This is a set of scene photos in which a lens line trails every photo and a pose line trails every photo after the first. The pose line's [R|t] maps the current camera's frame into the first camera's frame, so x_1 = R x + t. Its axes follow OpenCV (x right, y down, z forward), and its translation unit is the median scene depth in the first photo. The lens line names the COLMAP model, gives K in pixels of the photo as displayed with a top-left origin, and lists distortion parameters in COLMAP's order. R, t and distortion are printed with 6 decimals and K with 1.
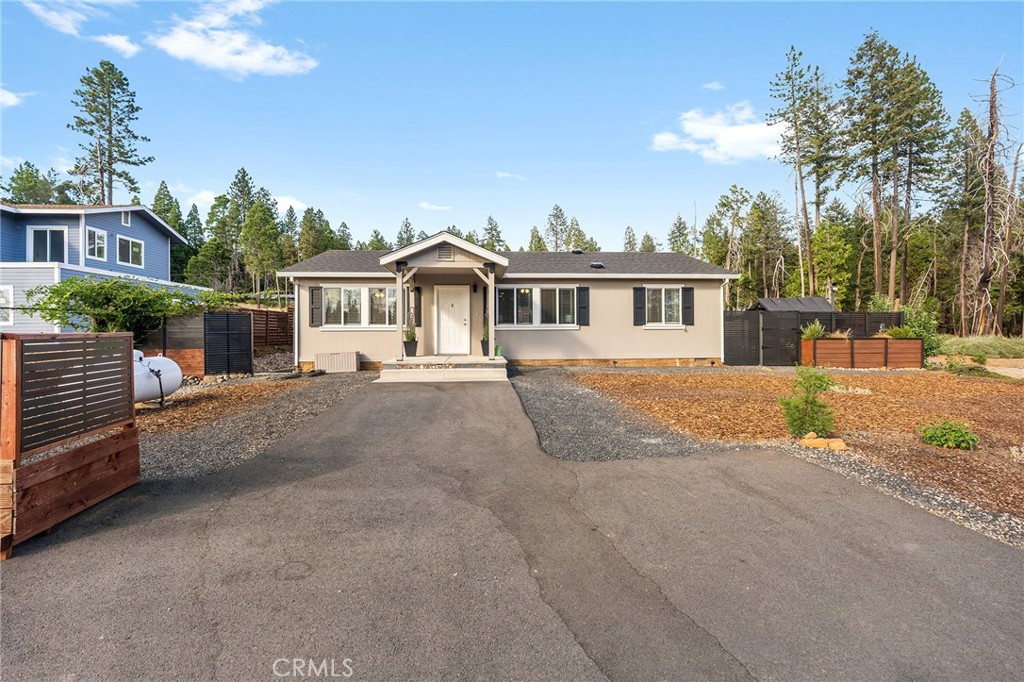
lens RADIAL K [[451.3, 0, 510.2], [0, 451.3, 335.2], [0, 0, 1]] dist [-0.011642, 0.002195]
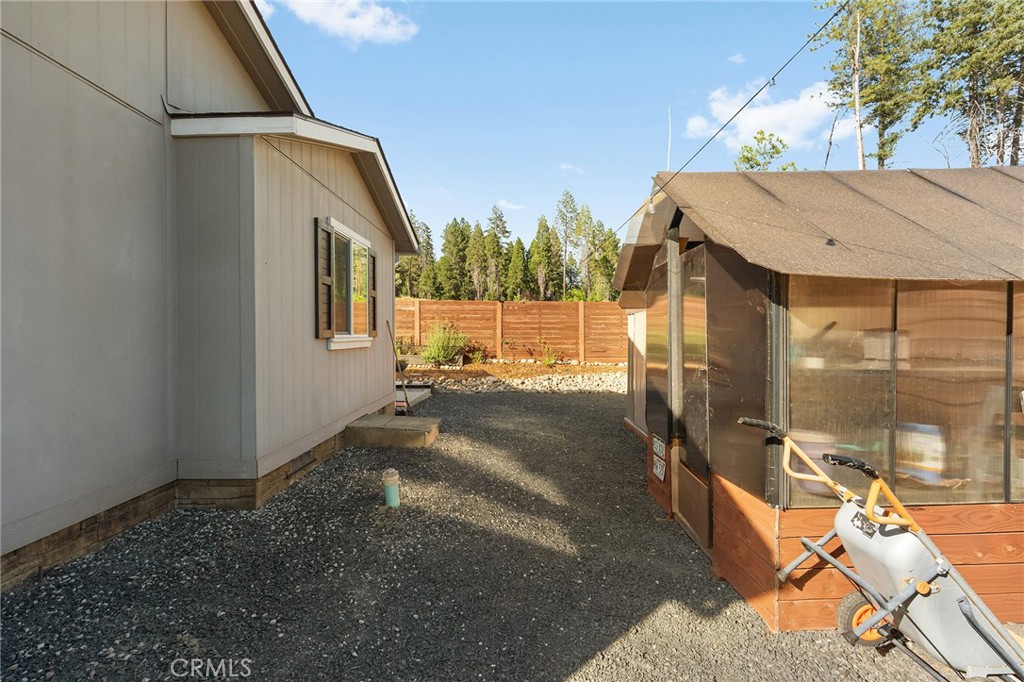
lens RADIAL K [[451.3, 0, 509.6], [0, 451.3, 337.2], [0, 0, 1]] dist [-0.011642, 0.002195]
pose [[0.997415, 0.006053, -0.071600, 0.154867], [-0.005476, 0.999951, 0.008255, -0.007426], [0.071646, -0.007842, 0.997399, 0.258043]]
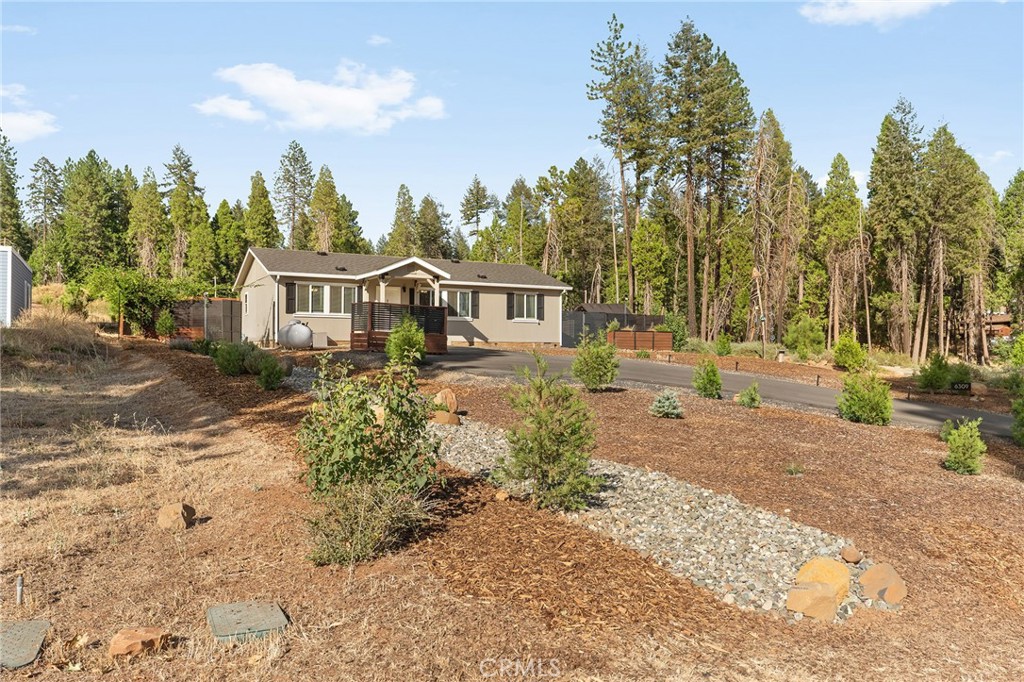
lens RADIAL K [[772.1, 0, 514.6], [0, 772.1, 334.3], [0, 0, 1]] dist [-0.008664, -0.002528]
pose [[0.909921, 0.019065, 0.414344, -0.167324], [-0.008552, 0.999593, -0.027214, 0.021501], [-0.414694, 0.021219, 0.909713, -0.289777]]
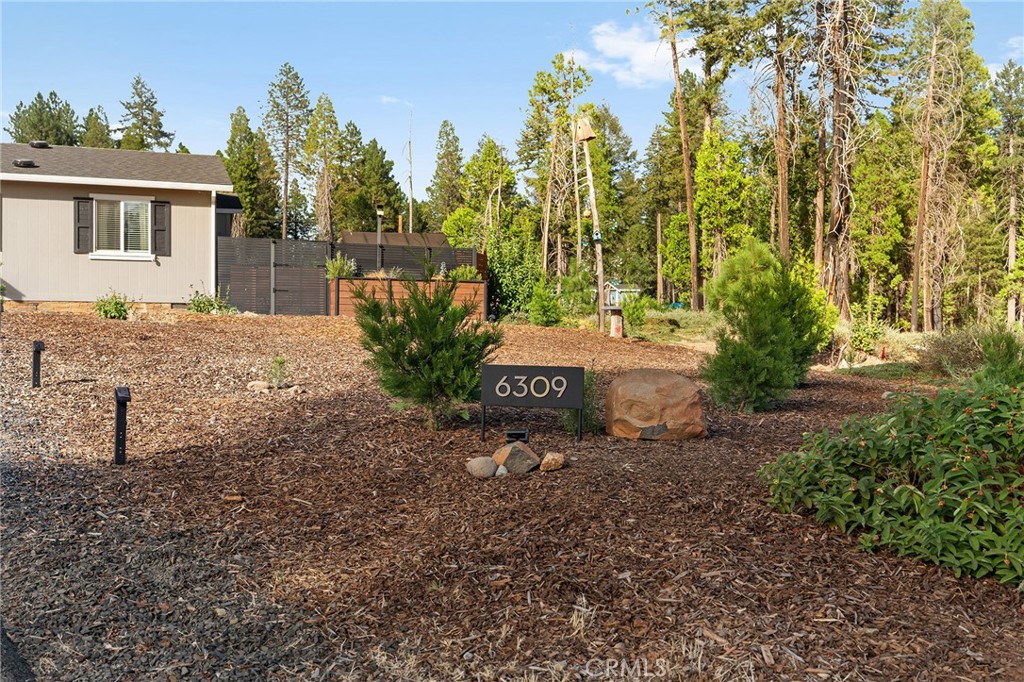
lens RADIAL K [[1002.3, 0, 508.6], [0, 1002.3, 349.8], [0, 0, 1]] dist [0.005114, 0.000000]
pose [[0.961987, 0.005556, 0.273040, 0.113584], [-0.003896, 0.999970, -0.006620, 0.030788], [-0.273069, 0.005304, 0.961980, -0.150152]]
